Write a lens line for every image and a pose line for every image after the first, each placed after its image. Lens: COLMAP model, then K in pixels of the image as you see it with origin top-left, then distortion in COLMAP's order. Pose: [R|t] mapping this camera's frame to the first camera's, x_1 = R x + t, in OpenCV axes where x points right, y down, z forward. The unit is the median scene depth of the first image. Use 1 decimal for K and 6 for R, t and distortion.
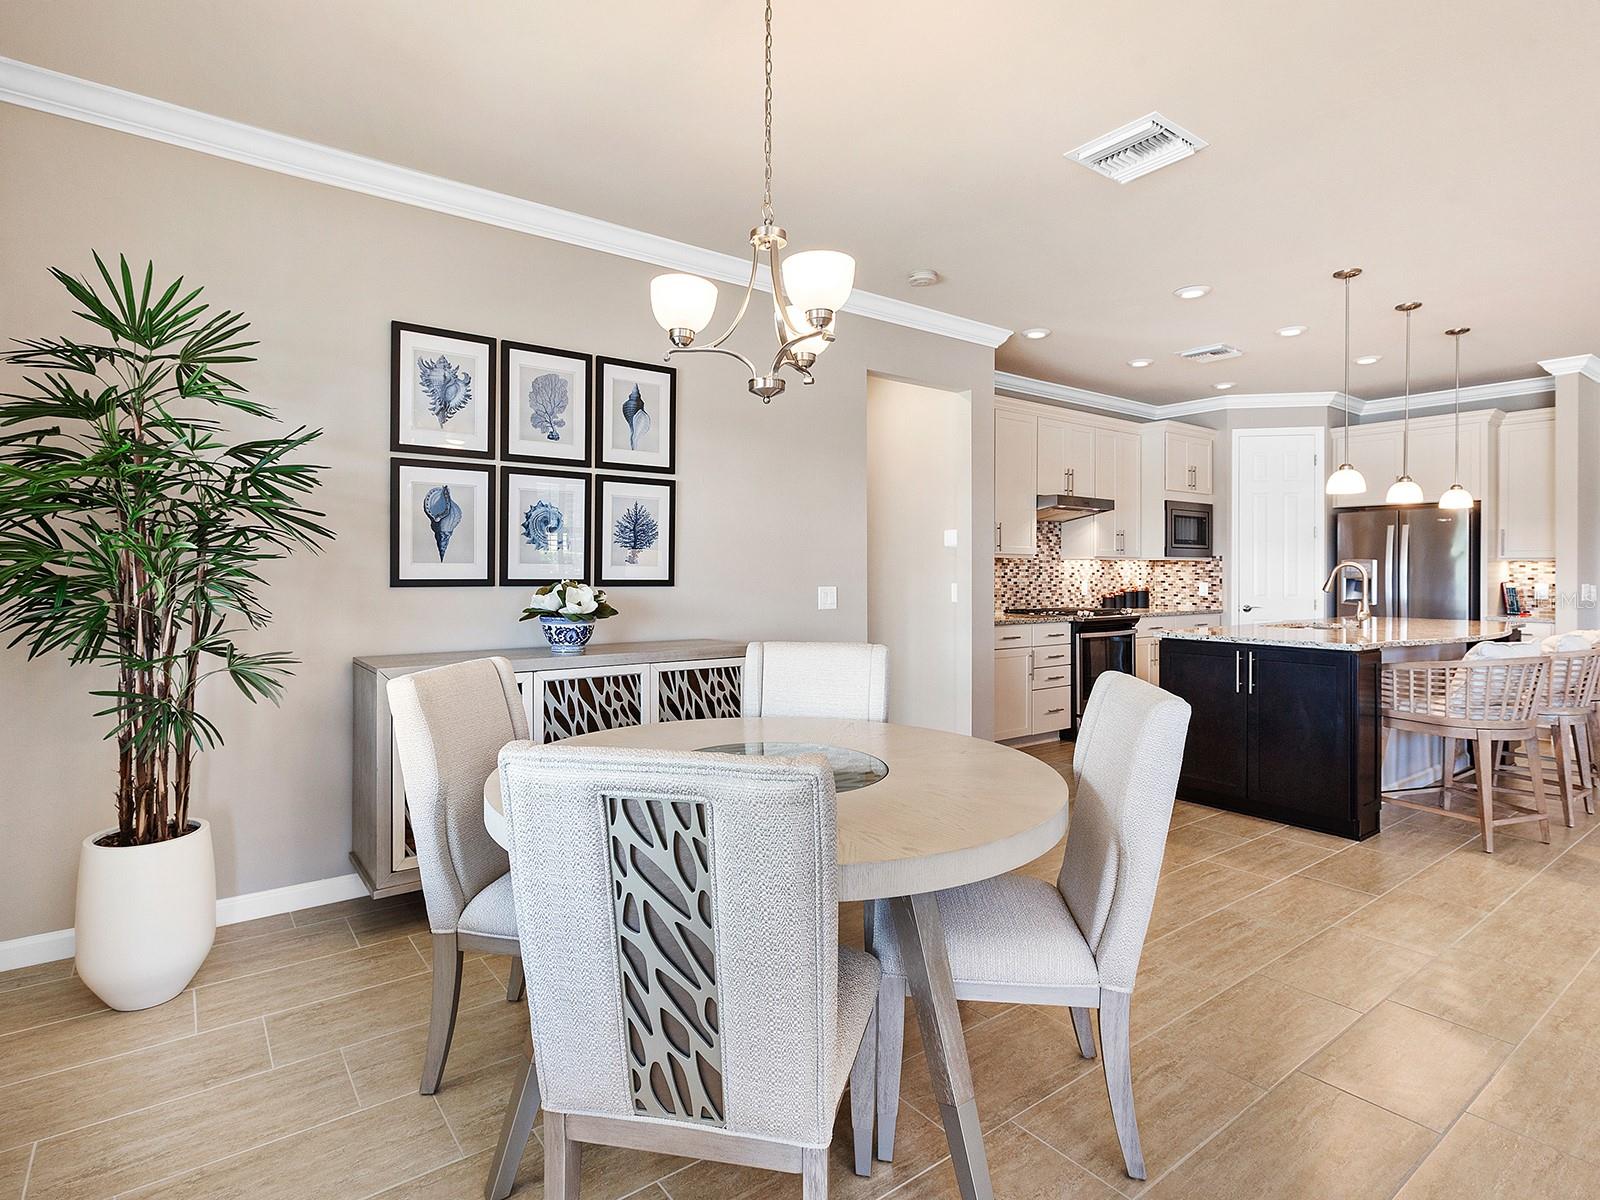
lens RADIAL K [[828.4, 0, 762.8], [0, 828.4, 571.5], [0, 0, 1]] dist [-0.003792, -0.000625]
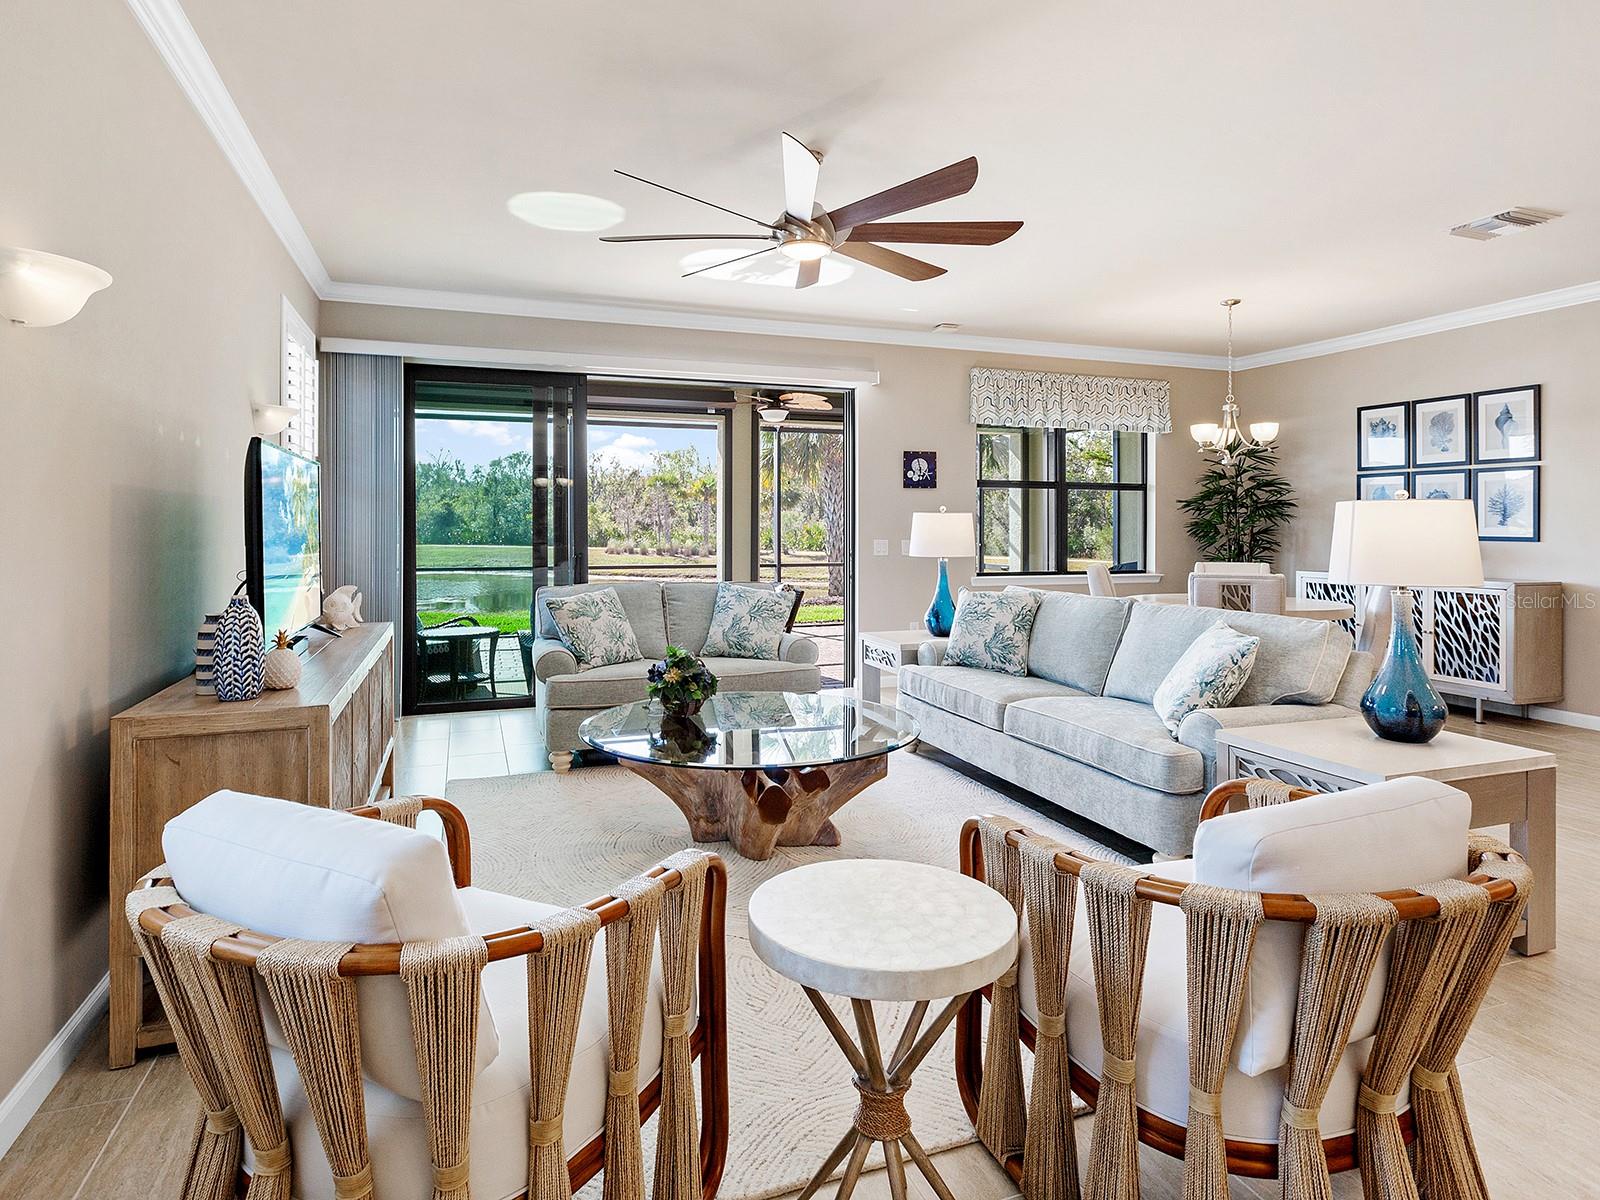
lens RADIAL K [[884.2, 0, 763.3], [0, 884.2, 529.8], [0, 0, 1]] dist [0.002855, 0.000774]
pose [[-0.286102, -0.000648, -0.958199, 1.000292], [-0.007543, 0.999970, 0.001576, 0.002979], [0.958169, 0.007679, -0.286098, 0.109716]]
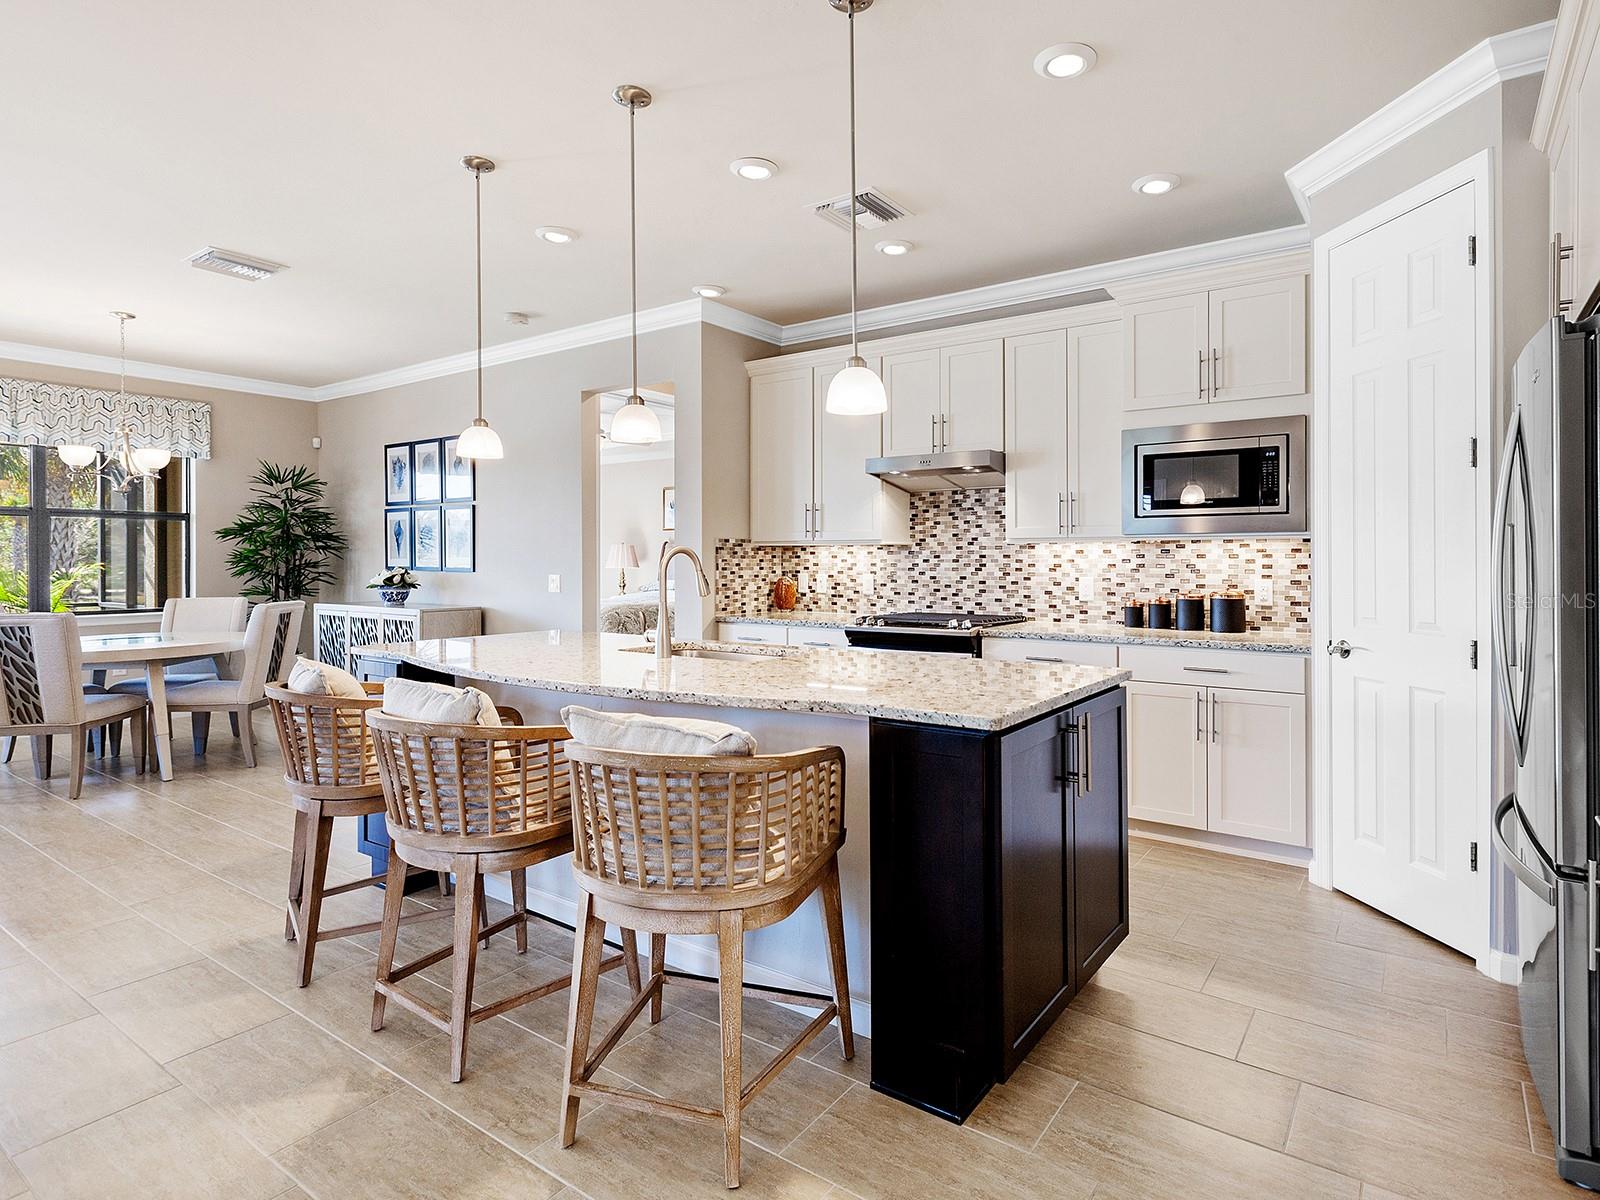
lens RADIAL K [[852.5, 0, 876.6], [0, 852.5, 561.0], [0, 0, 1]] dist [-0.012135, -0.001036]
pose [[0.357010, -0.000912, -0.934100, 0.999736], [0.000971, 0.999999, -0.000606, -0.000492], [0.934100, -0.000690, 0.357010, 0.682898]]
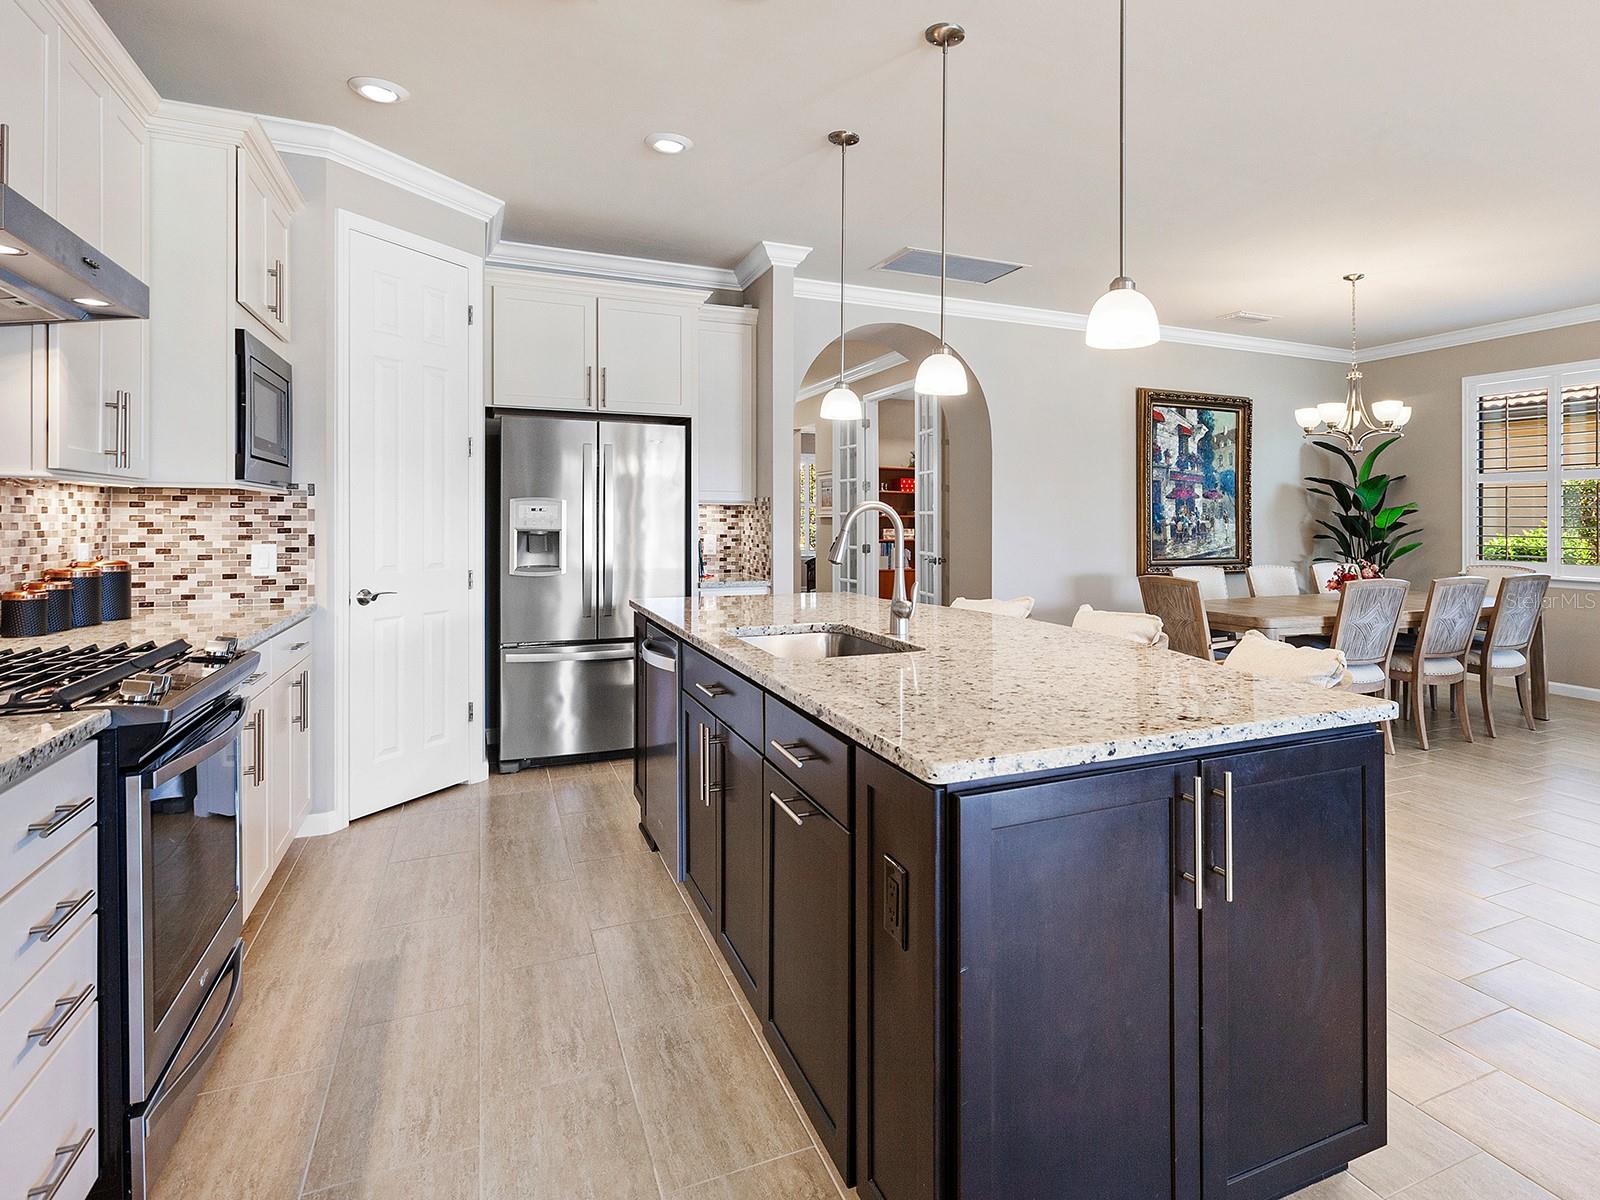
lens RADIAL K [[901.1, 0, 931.2], [0, 901.1, 514.3], [0, 0, 1]] dist [0.004250, 0.001351]
pose [[0.158639, 0.003632, 0.987330, 0.139777], [-0.001988, 0.999992, -0.003359, -0.001576], [-0.987335, -0.001430, 0.158645, 0.658170]]
